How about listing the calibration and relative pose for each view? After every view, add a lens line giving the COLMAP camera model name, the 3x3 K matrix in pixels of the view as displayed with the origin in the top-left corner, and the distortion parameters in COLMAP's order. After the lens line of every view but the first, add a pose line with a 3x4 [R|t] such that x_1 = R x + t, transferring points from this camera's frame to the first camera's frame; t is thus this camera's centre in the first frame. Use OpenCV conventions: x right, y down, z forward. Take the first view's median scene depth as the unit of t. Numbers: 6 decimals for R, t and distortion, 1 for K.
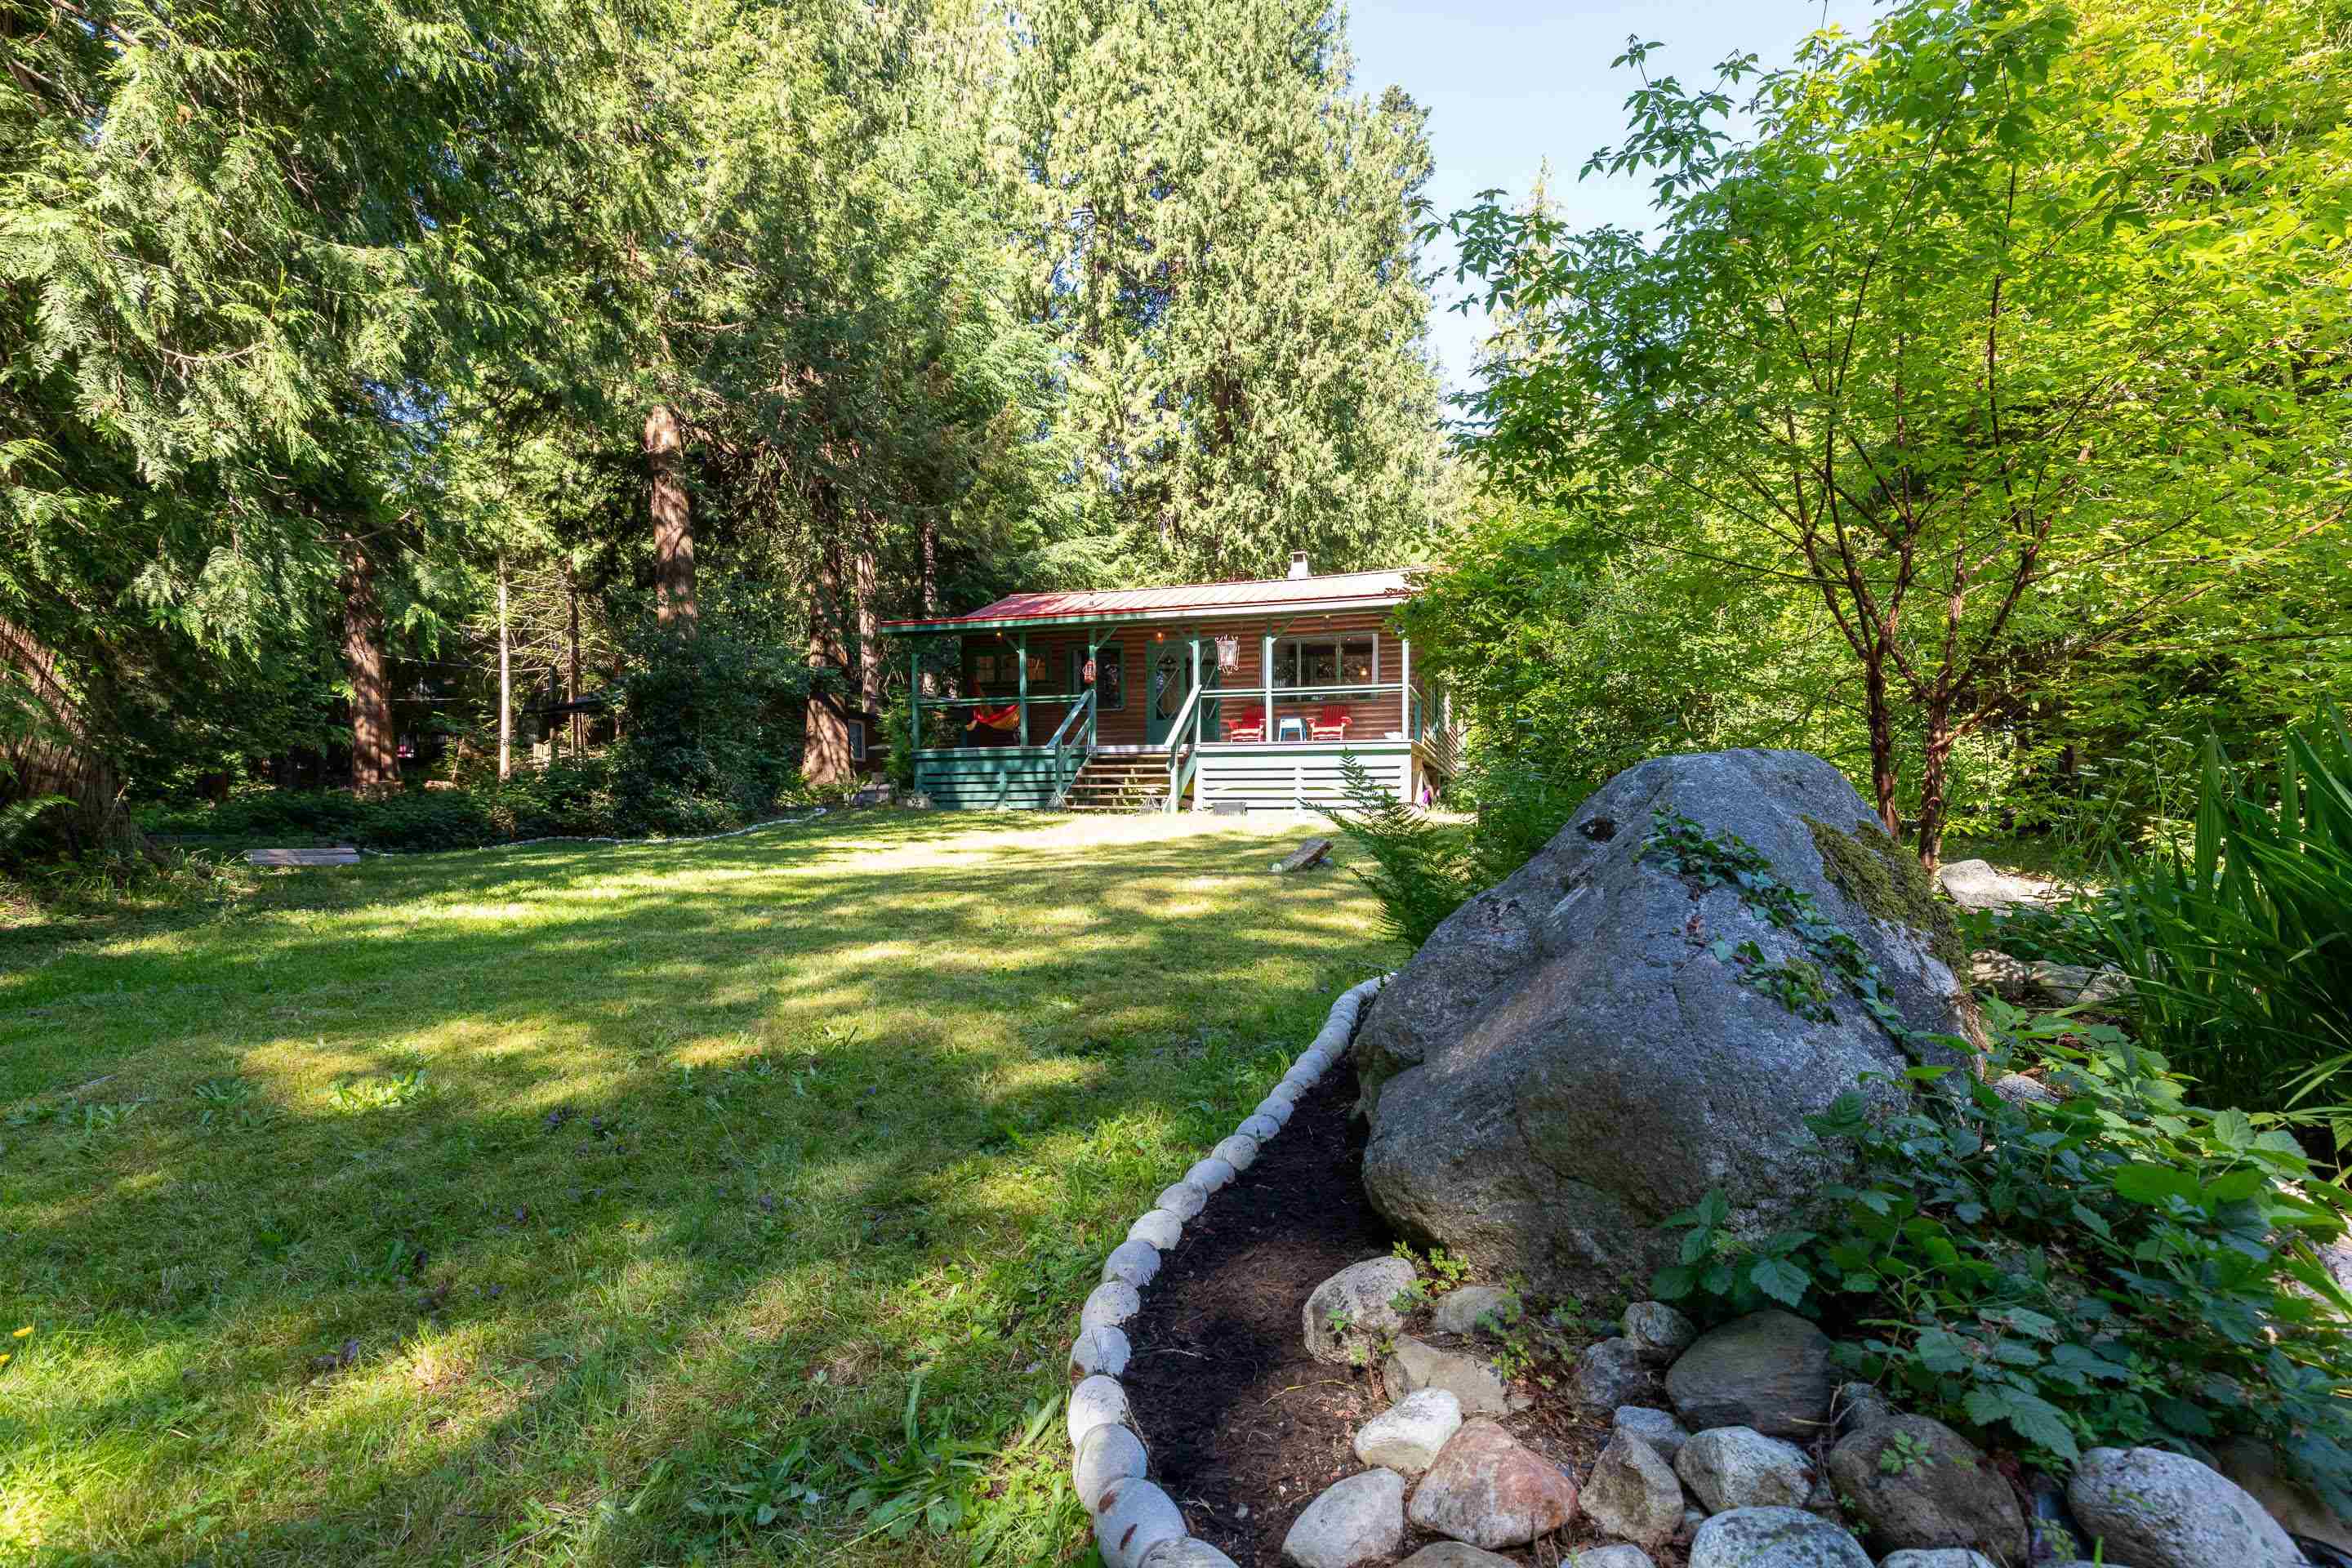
lens RADIAL K [[1094.8, 0, 1251.9], [0, 1094.8, 707.8], [0, 0, 1]] dist [0.006333, 0.000121]
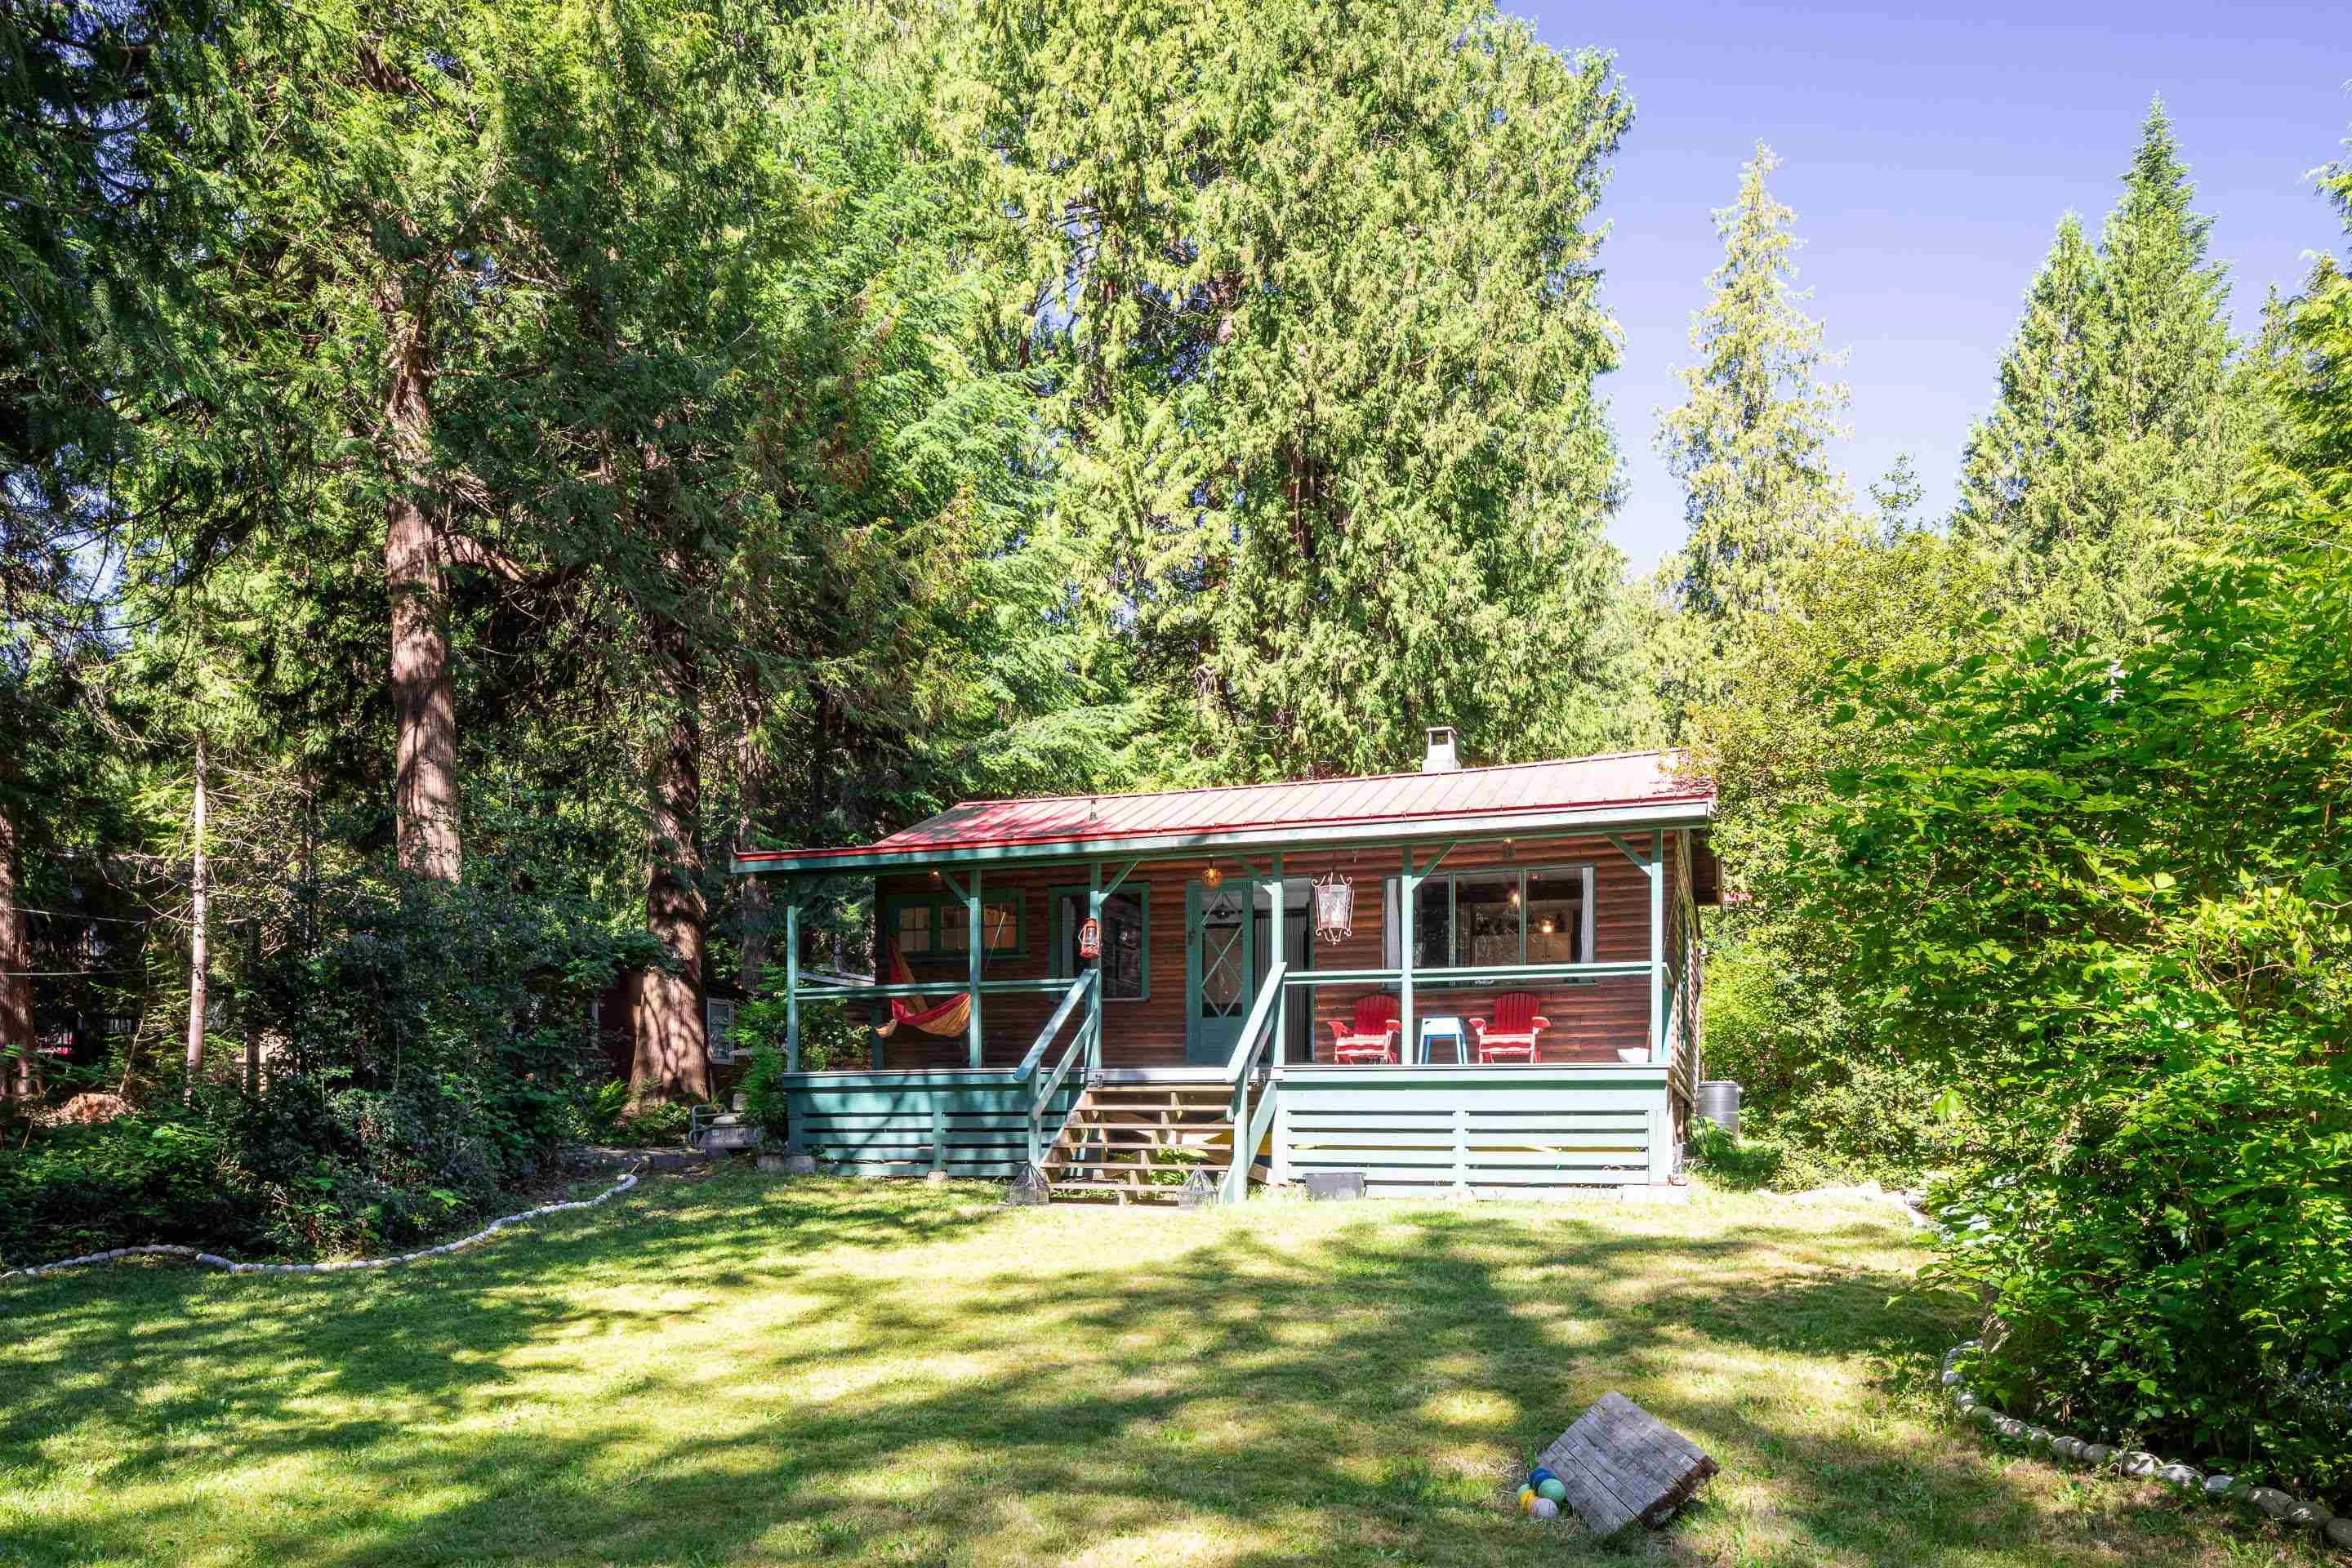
lens RADIAL K [[1630.2, 0, 1174.4], [0, 1630.2, 781.2], [0, 0, 1]] dist [0.002122, 0.000771]
pose [[0.995822, -0.008324, -0.090937, -0.016993], [-0.001719, 0.993952, -0.109802, -0.013617], [0.091301, 0.109500, 0.989785, 0.098377]]
